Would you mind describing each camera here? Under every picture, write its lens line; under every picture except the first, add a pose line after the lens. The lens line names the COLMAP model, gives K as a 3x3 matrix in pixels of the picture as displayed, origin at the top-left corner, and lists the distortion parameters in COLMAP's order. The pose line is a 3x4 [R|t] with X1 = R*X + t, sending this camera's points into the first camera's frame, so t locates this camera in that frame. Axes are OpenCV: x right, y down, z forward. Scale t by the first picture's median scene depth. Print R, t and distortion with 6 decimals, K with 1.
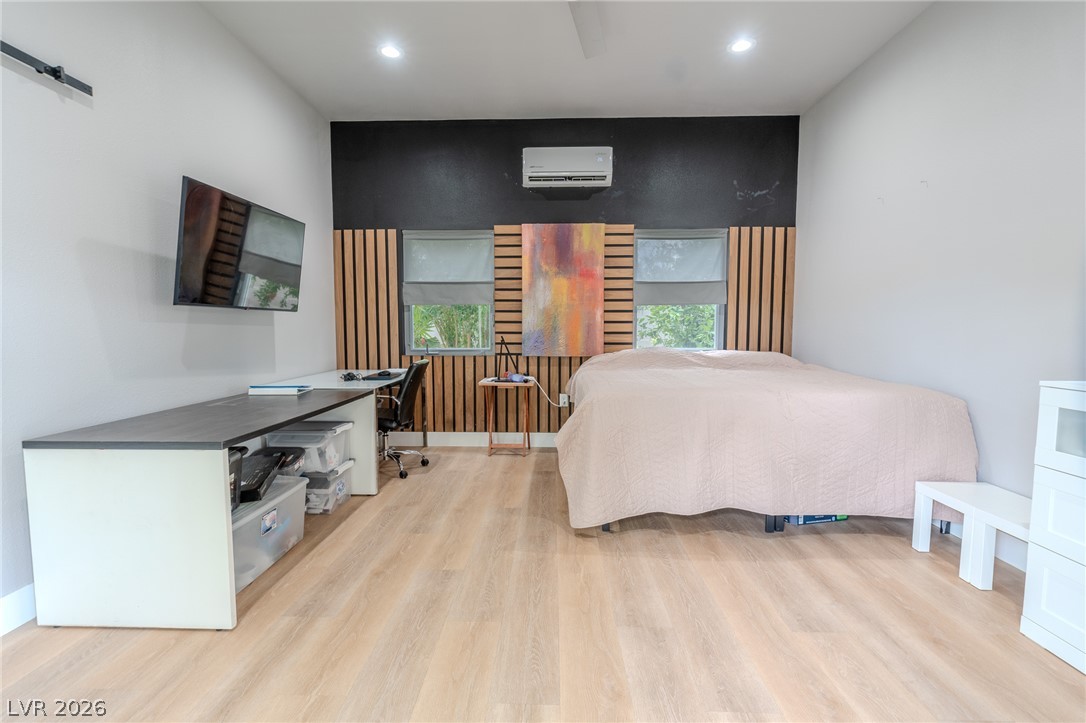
lens RADIAL K [[492.3, 0, 541.4], [0, 492.3, 360.4], [0, 0, 1]] dist [-0.005747, 0.002687]
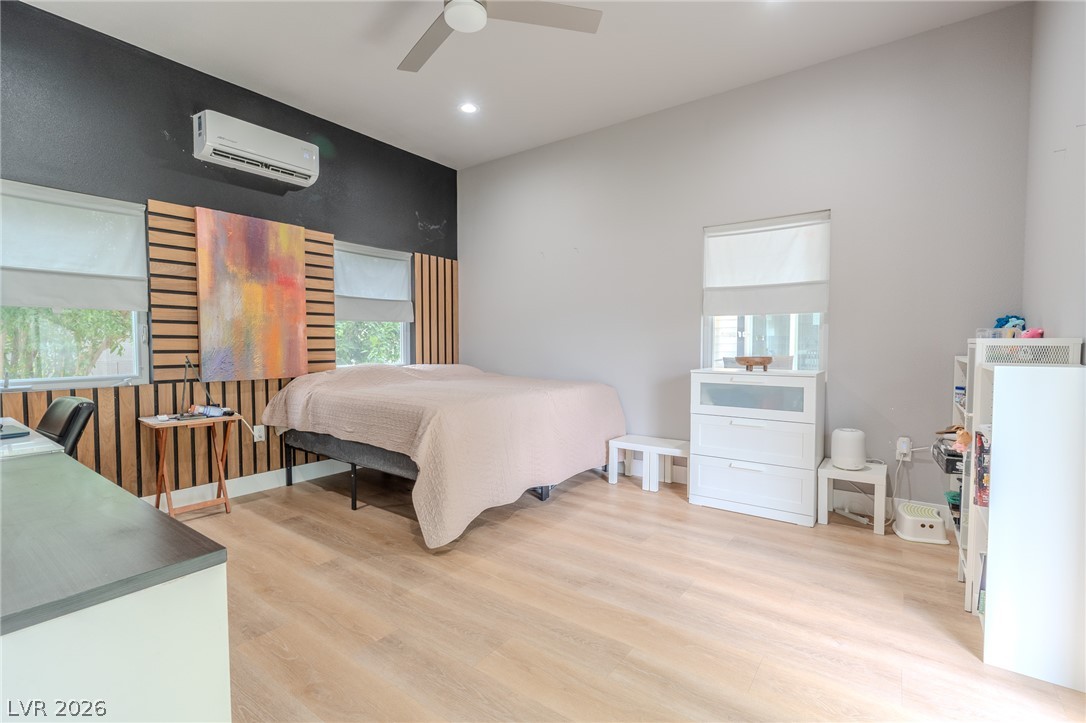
lens RADIAL K [[492.3, 0, 541.9], [0, 492.3, 361.3], [0, 0, 1]] dist [-0.005747, 0.002687]
pose [[0.560940, -0.031818, 0.827245, -0.373497], [0.057662, 0.998336, -0.000701, -0.010689], [-0.825846, 0.048093, 0.561841, 0.156302]]
